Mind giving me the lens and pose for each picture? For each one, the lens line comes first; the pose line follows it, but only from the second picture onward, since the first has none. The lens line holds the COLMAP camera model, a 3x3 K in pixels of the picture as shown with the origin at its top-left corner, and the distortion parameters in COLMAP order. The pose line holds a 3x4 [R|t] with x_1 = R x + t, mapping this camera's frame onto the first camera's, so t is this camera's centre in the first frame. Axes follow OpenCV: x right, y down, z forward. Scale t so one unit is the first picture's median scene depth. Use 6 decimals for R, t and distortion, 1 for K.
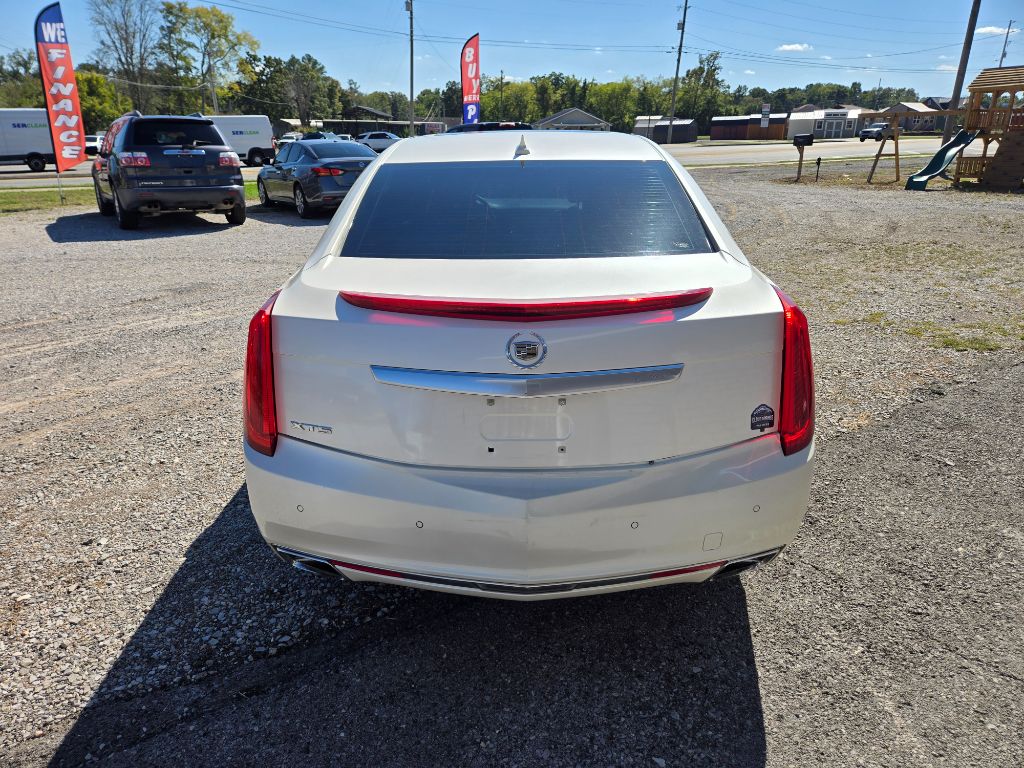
lens RADIAL K [[693.6, 0, 512.0], [0, 693.6, 384.0], [0, 0, 1]] dist [0.067193, -0.059394]
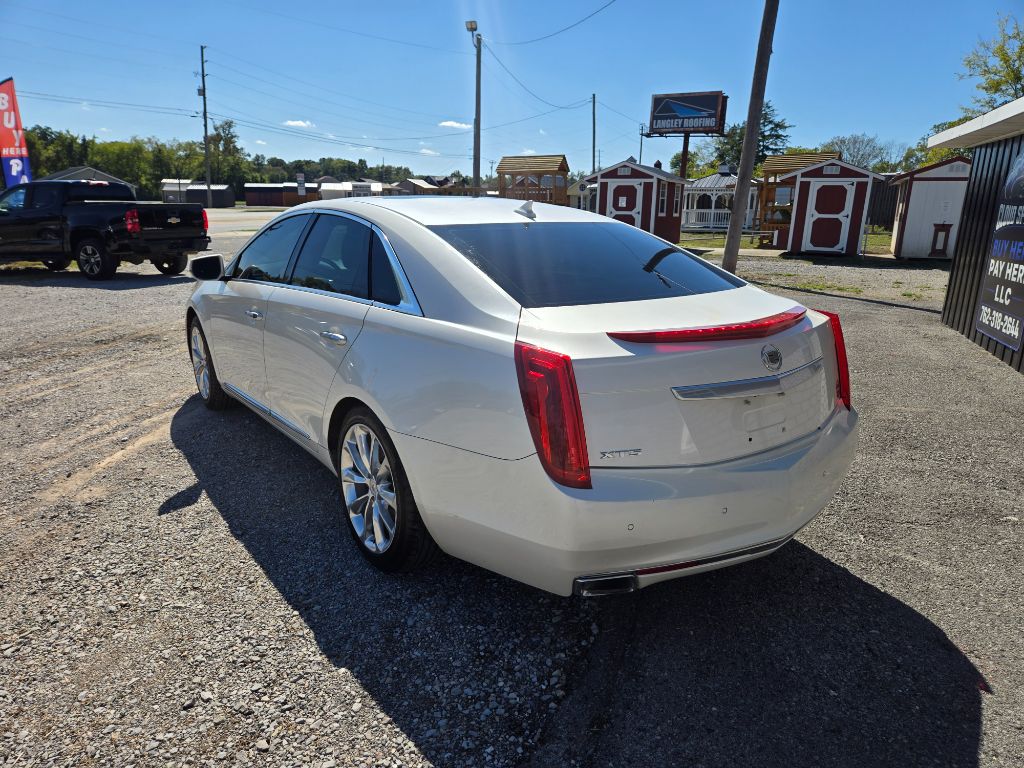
lens RADIAL K [[693.6, 0, 512.0], [0, 693.6, 384.0], [0, 0, 1]] dist [0.067193, -0.059394]
pose [[0.800263, -0.136147, 0.583988, -0.034893], [0.186123, 0.982180, -0.026074, -0.001690], [-0.570032, 0.129560, 0.811343, 0.005924]]
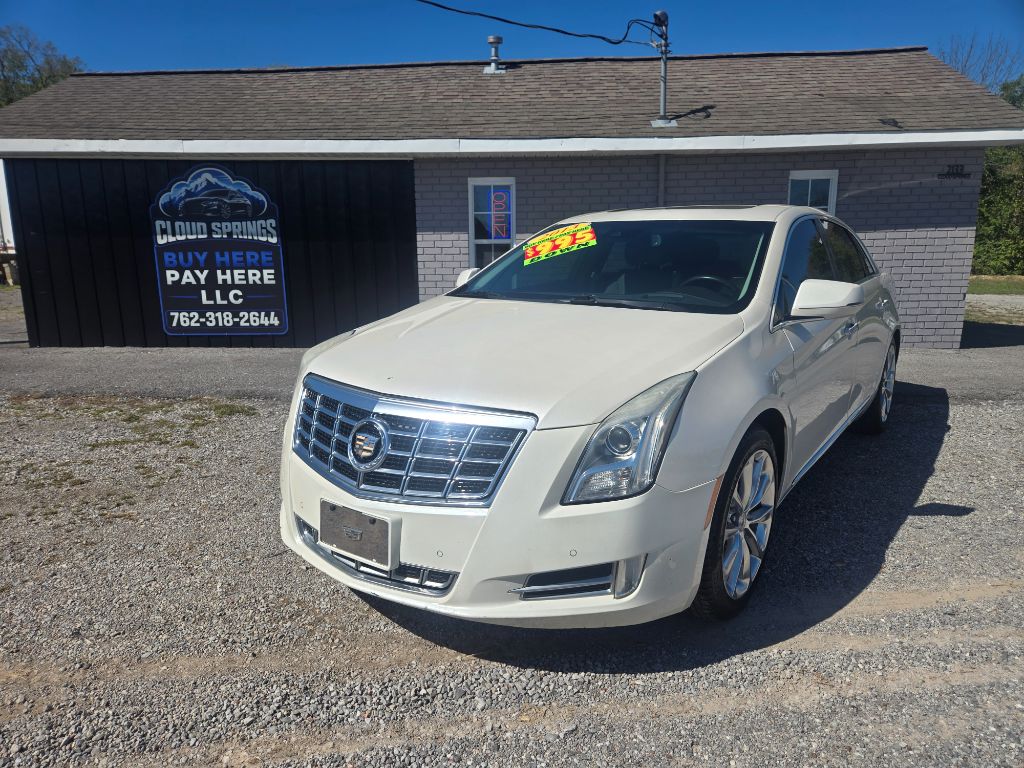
lens RADIAL K [[693.6, 0, 512.0], [0, 693.6, 384.0], [0, 0, 1]] dist [0.067193, -0.059394]
pose [[-0.828465, -0.110033, 0.549125, -0.024499], [0.188874, 0.868171, 0.458918, -0.044677], [-0.527231, 0.483914, -0.698467, 0.135581]]
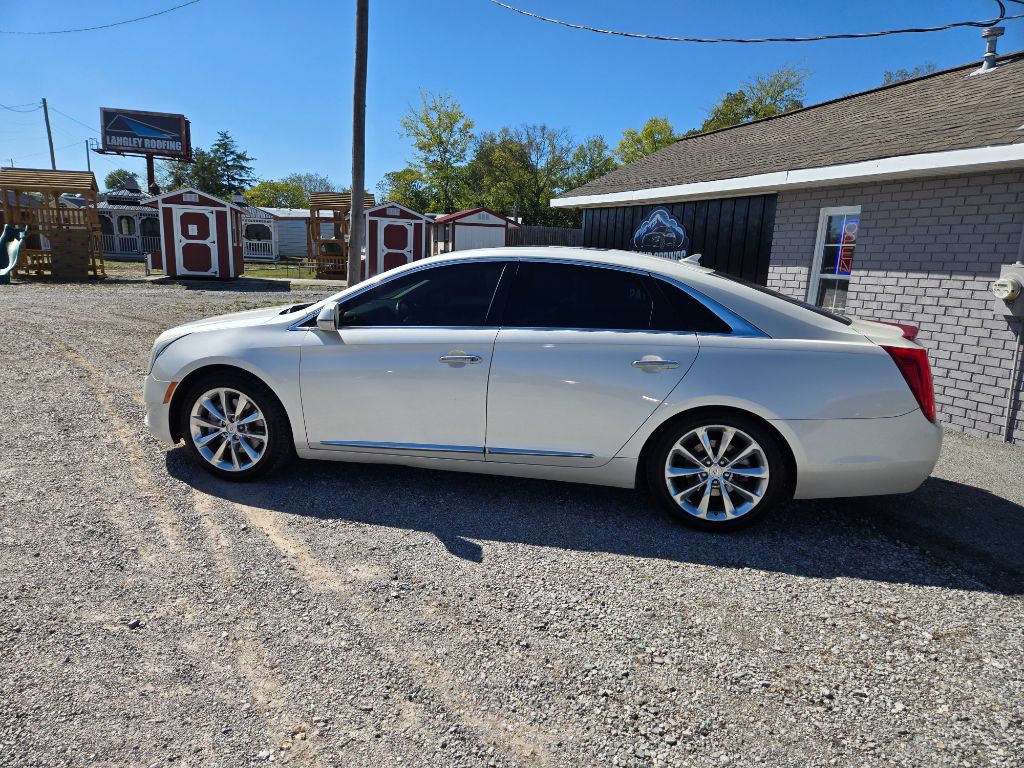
lens RADIAL K [[693.6, 0, 512.0], [0, 693.6, 384.0], [0, 0, 1]] dist [0.067193, -0.059394]
pose [[0.187073, -0.178142, 0.966059, -0.080438], [0.291255, 0.949260, 0.118644, -0.018859], [-0.938176, 0.259174, 0.229465, 0.053923]]
